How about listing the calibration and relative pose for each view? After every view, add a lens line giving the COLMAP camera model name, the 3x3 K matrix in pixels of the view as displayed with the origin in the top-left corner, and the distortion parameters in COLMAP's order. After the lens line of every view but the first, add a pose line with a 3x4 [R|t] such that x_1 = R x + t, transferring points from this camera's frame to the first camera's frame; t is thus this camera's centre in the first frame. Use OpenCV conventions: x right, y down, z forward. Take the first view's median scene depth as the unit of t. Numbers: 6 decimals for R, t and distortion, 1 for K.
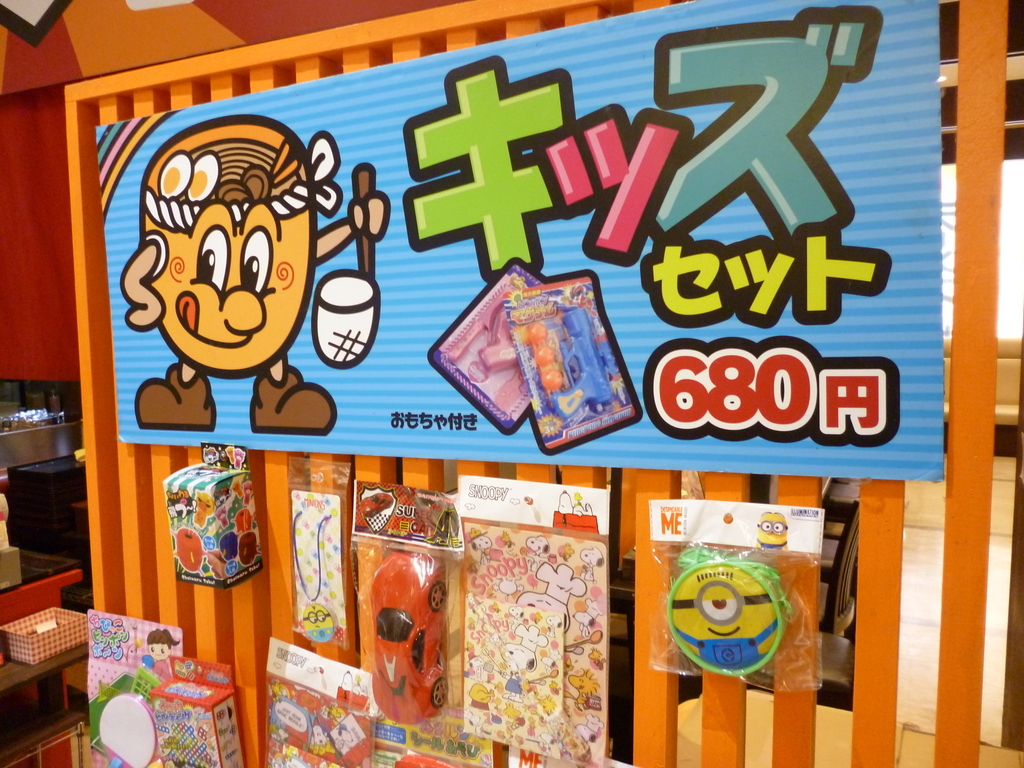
lens RADIAL K [[823.0, 0, 512.0], [0, 823.0, 384.0], [0, 0, 1]] dist [0.005721, 0.002281]
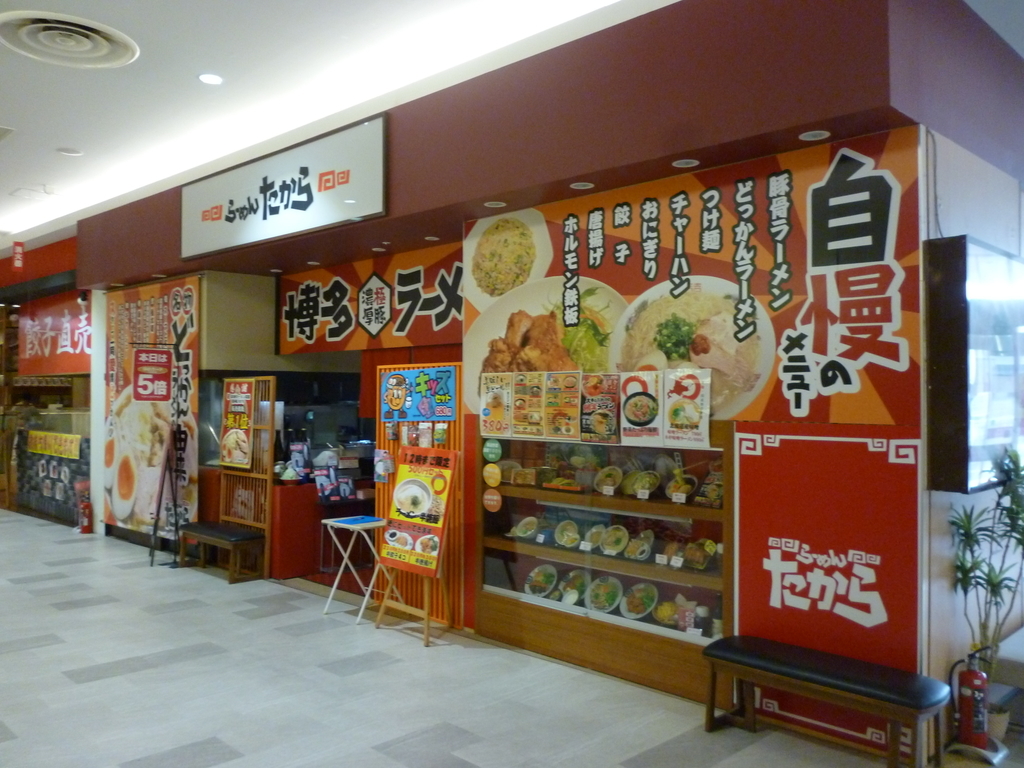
lens RADIAL K [[823.0, 0, 512.0], [0, 823.0, 384.0], [0, 0, 1]] dist [0.005721, 0.002281]
pose [[0.944053, 0.001307, -0.329792, 3.084113], [-0.034841, 0.994791, -0.095792, 0.428025], [0.327949, 0.101923, 0.939181, -5.608381]]
